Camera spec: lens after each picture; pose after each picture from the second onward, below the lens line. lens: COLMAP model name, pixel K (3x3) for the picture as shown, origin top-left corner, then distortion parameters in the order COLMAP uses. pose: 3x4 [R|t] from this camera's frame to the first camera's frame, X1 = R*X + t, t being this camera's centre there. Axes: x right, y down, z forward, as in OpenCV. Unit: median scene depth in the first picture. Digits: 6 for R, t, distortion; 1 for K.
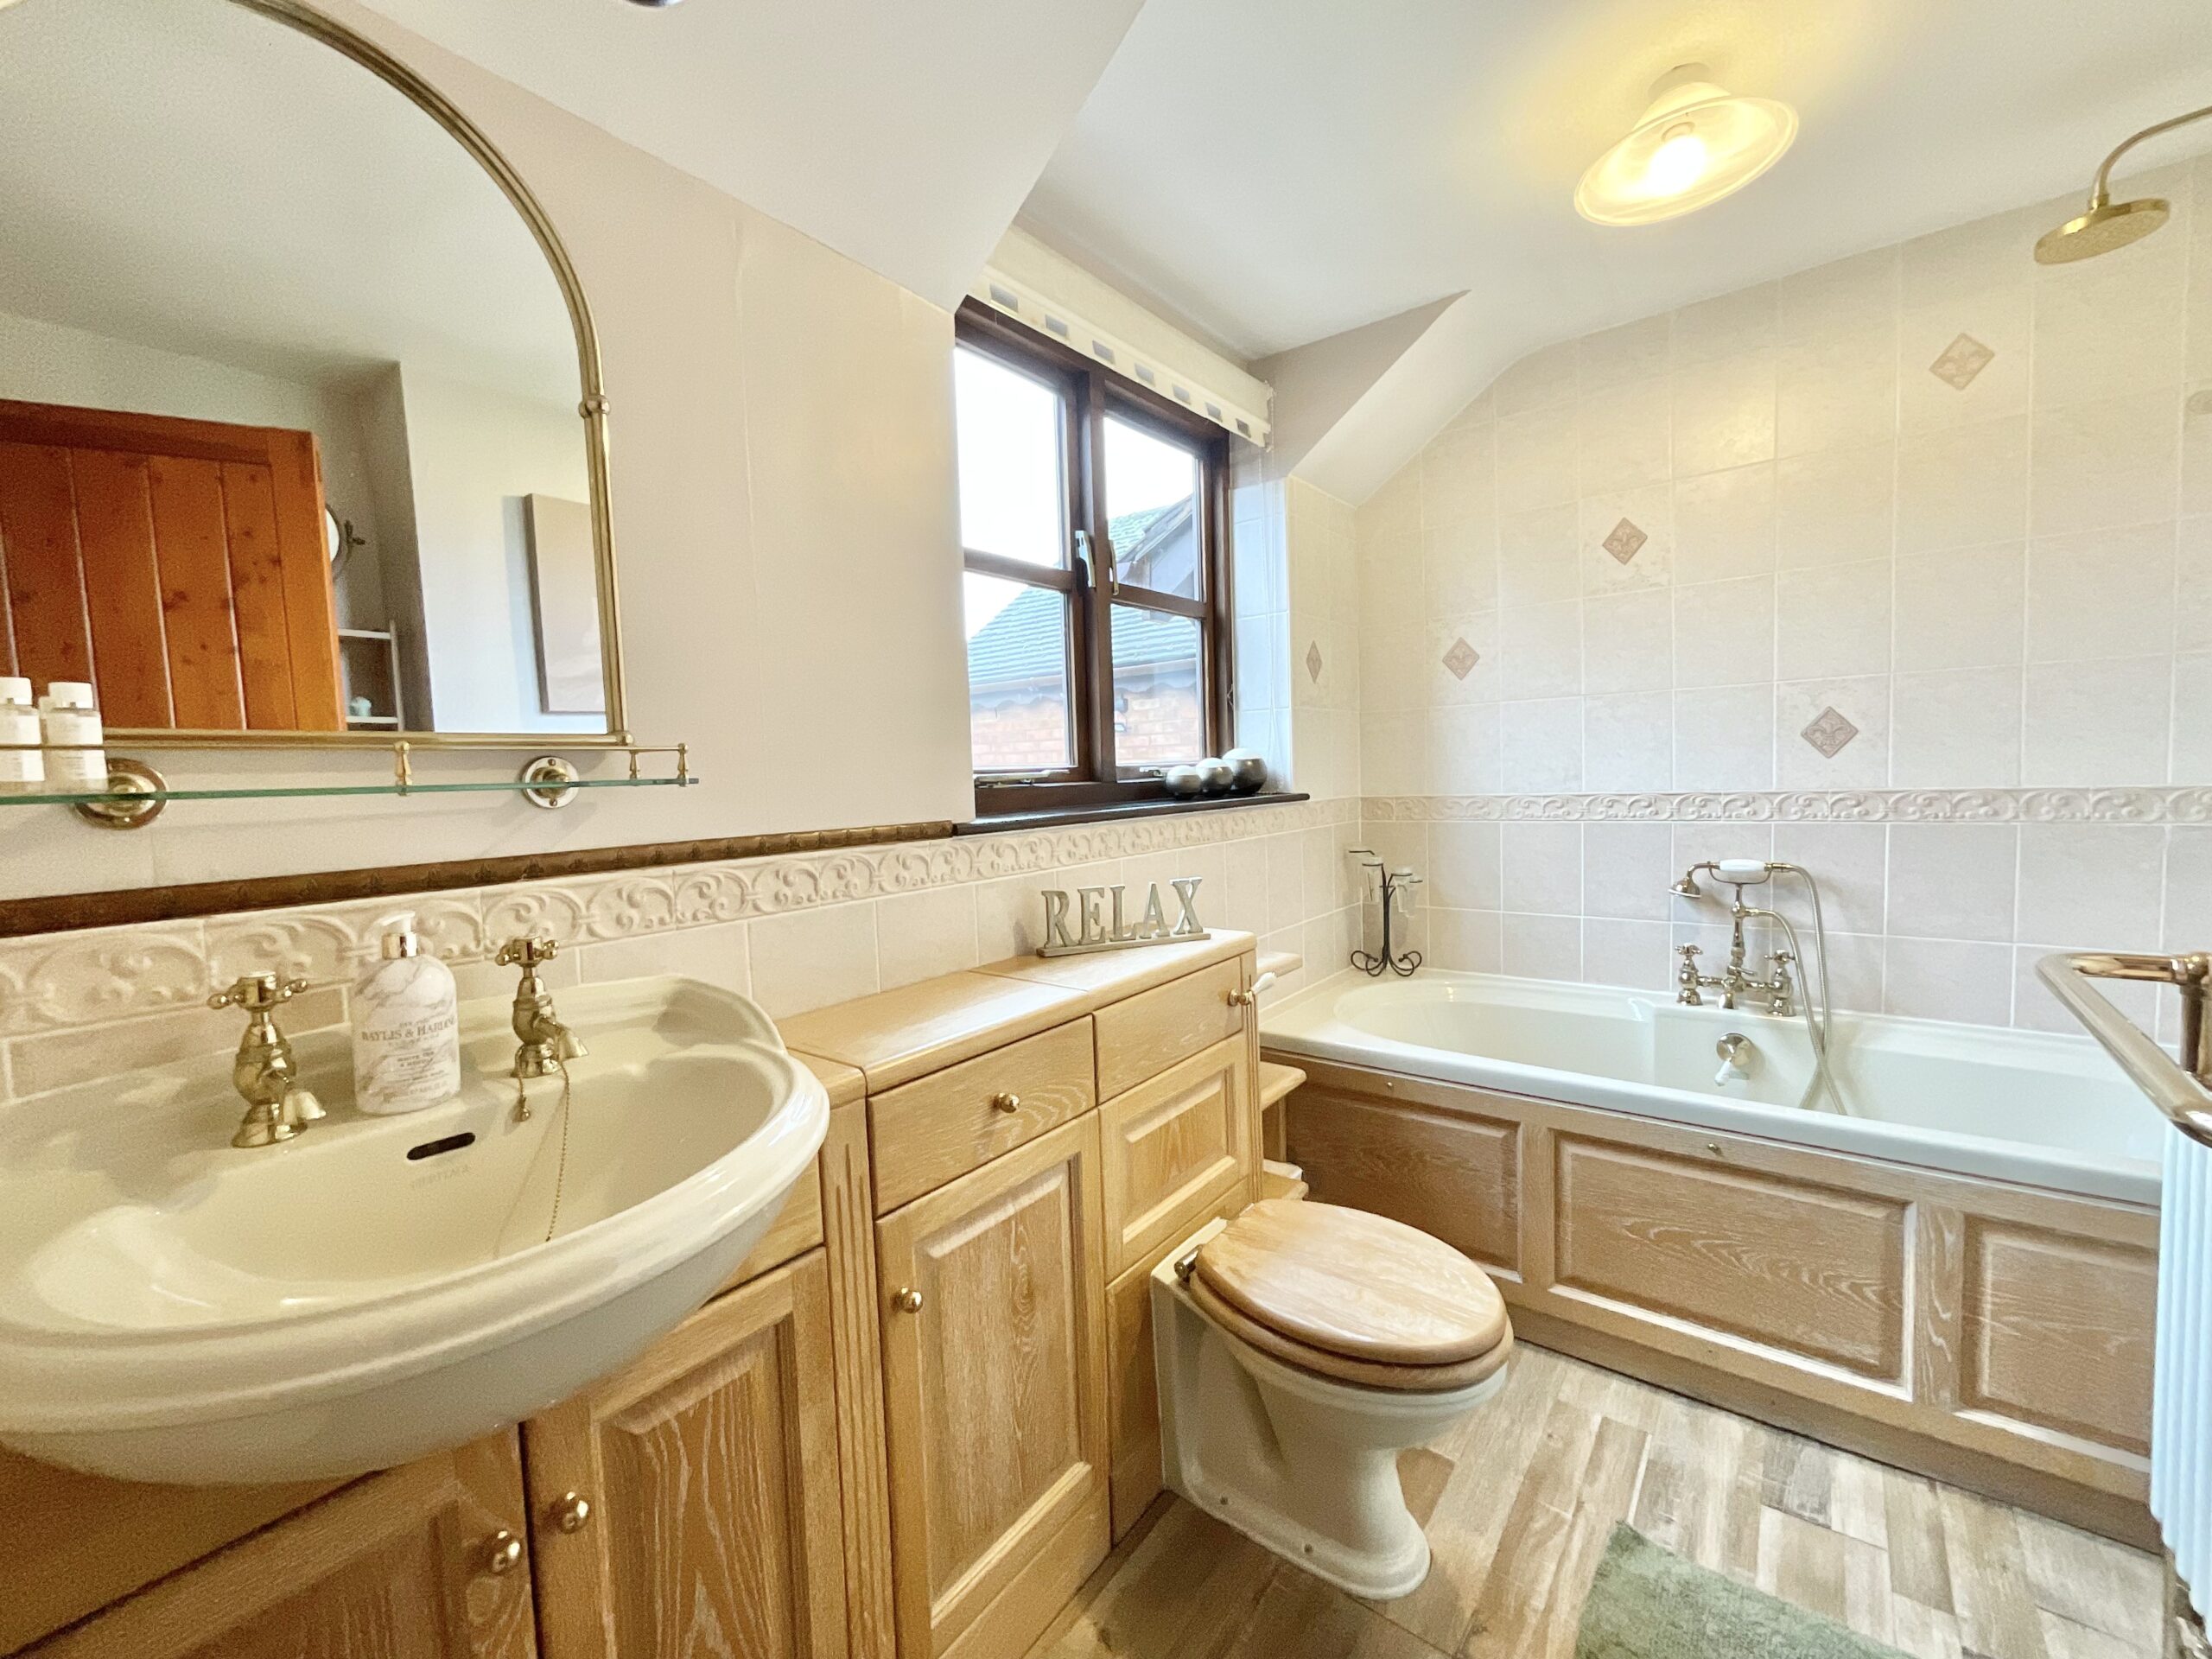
lens RADIAL K [[900.1, 0, 1099.6], [0, 900.1, 831.6], [0, 0, 1]] dist [-0.005231, 0.001941]
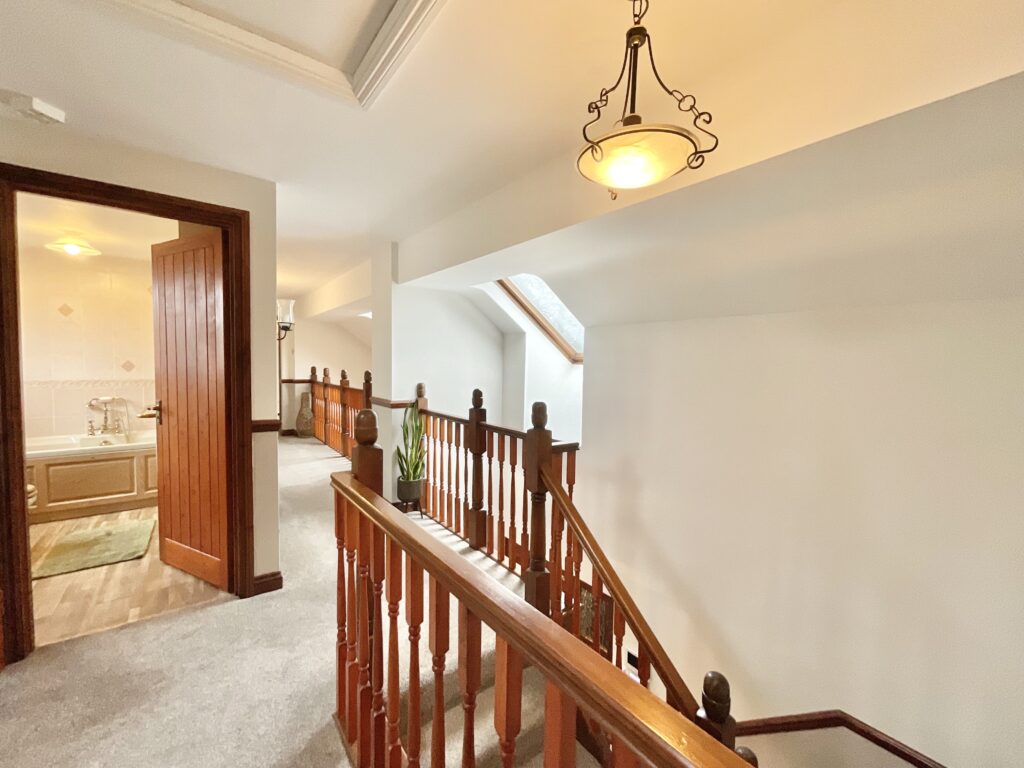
lens RADIAL K [[416.7, 0, 507.1], [0, 416.7, 382.1], [0, 0, 1]] dist [-0.005231, 0.001941]
pose [[0.250473, -0.006831, 0.968100, -0.625909], [0.039499, 0.999215, -0.003169, 0.041222], [-0.967318, 0.039033, 0.250546, -1.193459]]
